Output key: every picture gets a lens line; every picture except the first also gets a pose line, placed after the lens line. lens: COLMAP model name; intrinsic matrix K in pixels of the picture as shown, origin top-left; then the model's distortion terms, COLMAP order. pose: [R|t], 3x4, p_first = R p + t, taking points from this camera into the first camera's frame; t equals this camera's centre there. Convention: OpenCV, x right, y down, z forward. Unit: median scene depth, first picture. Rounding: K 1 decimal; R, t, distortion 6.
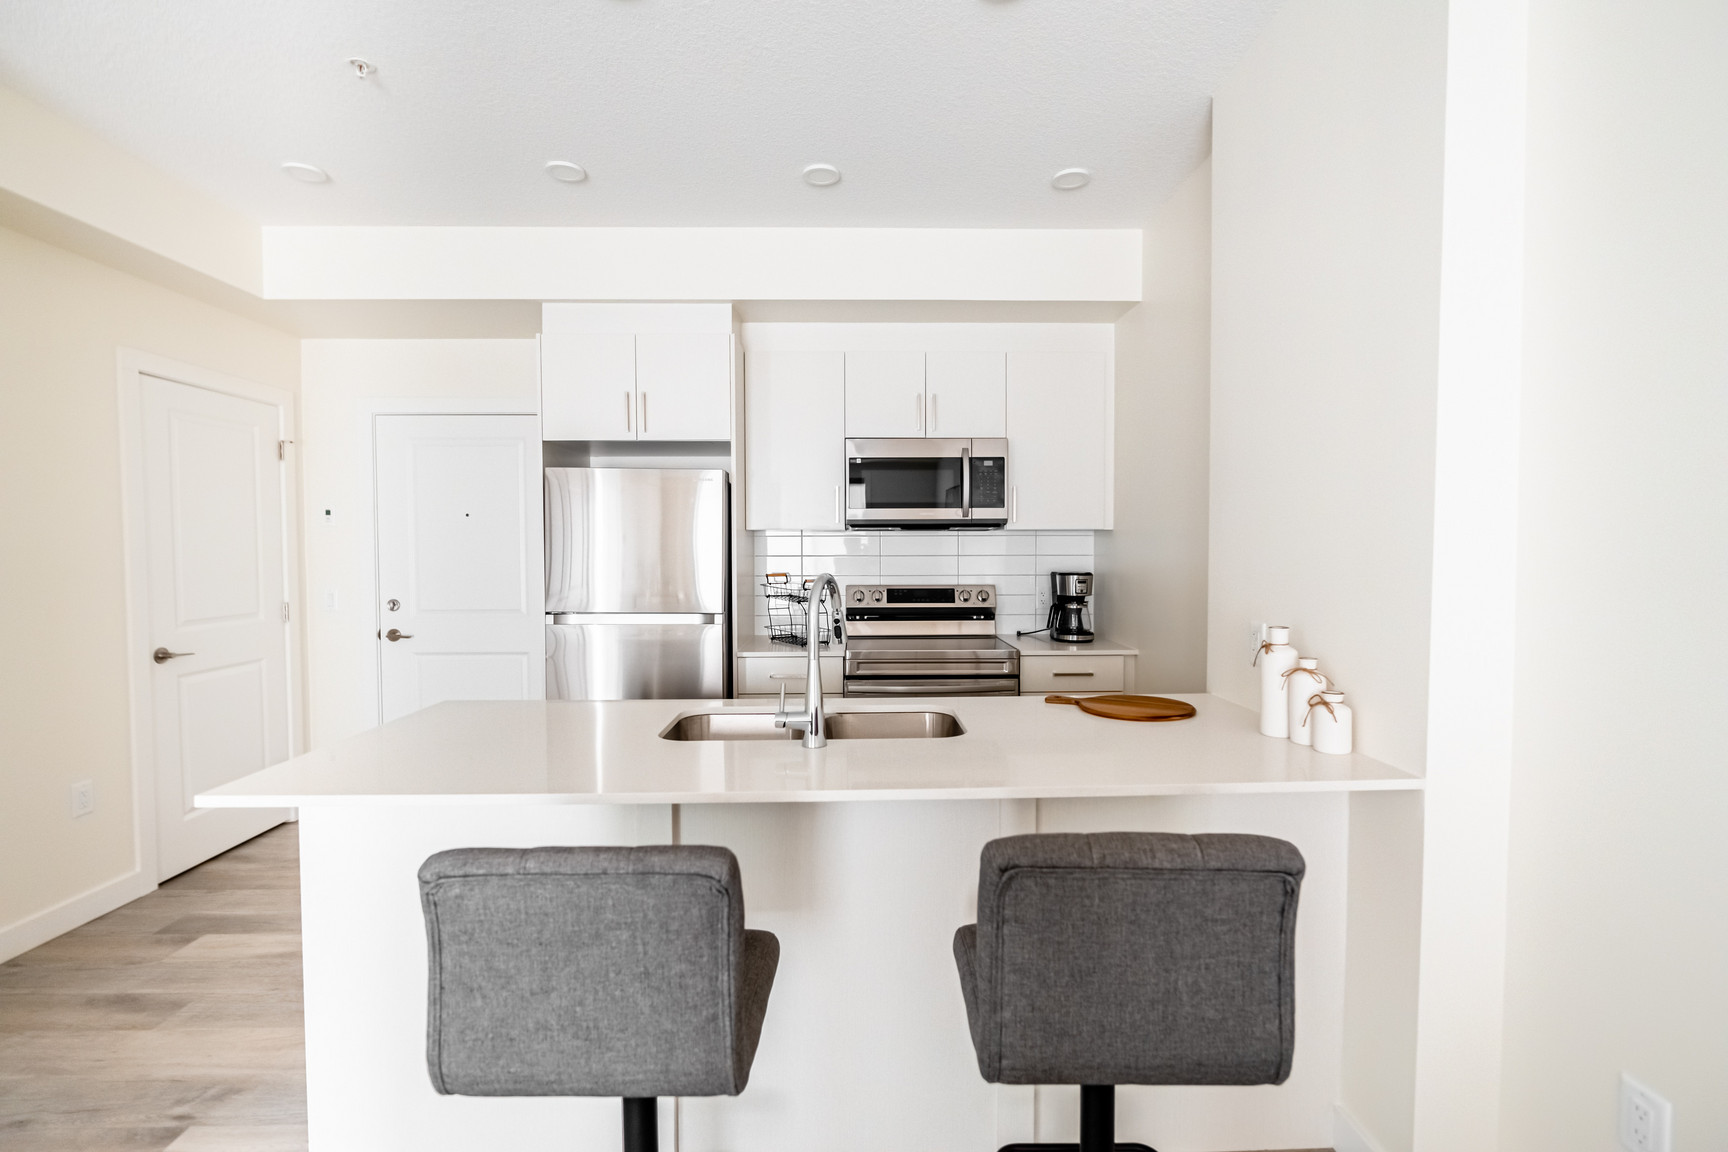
lens RADIAL K [[794.8, 0, 868.9], [0, 794.8, 570.7], [0, 0, 1]] dist [-0.000380, -0.000044]
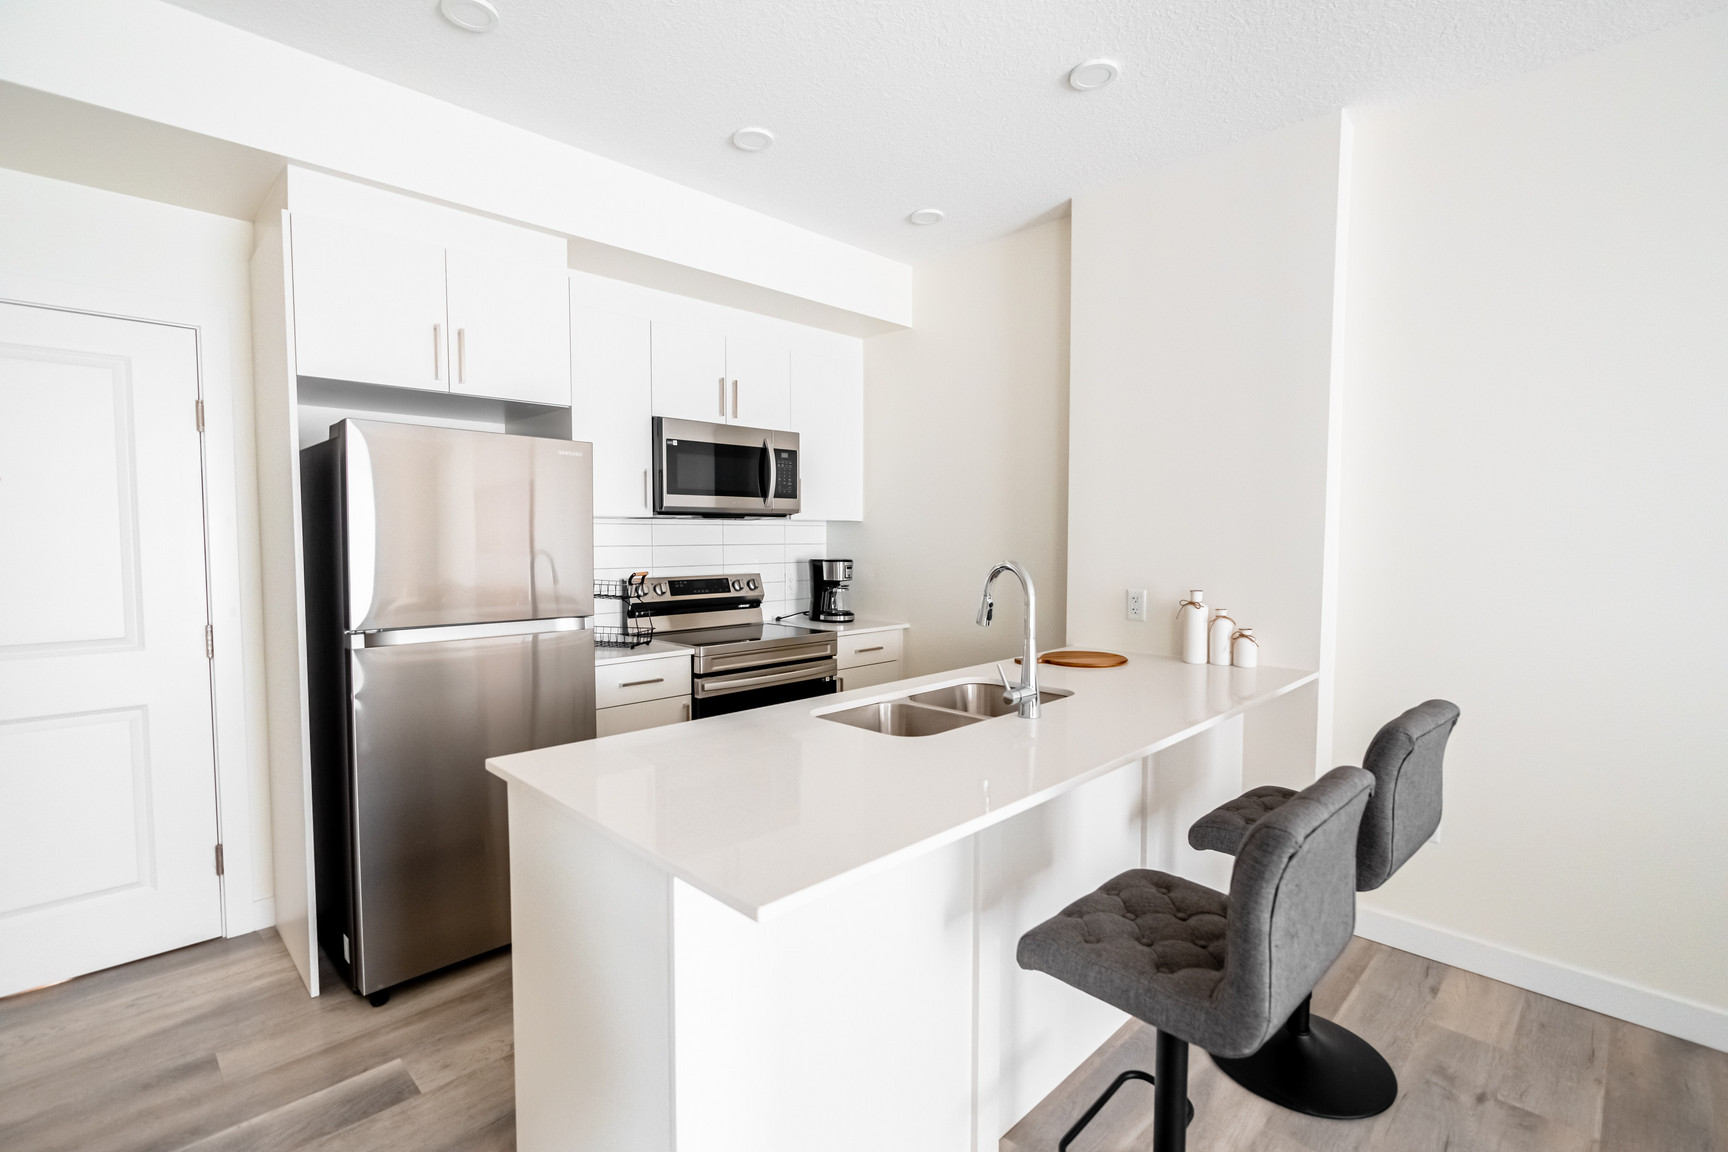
lens RADIAL K [[794.8, 0, 862.7], [0, 794.8, 578.0], [0, 0, 1]] dist [-0.000380, -0.000044]
pose [[0.728252, -0.034875, 0.684422, -0.481374], [0.019851, 0.999359, 0.029800, -0.004582], [-0.685022, -0.008115, 0.728477, 0.173822]]
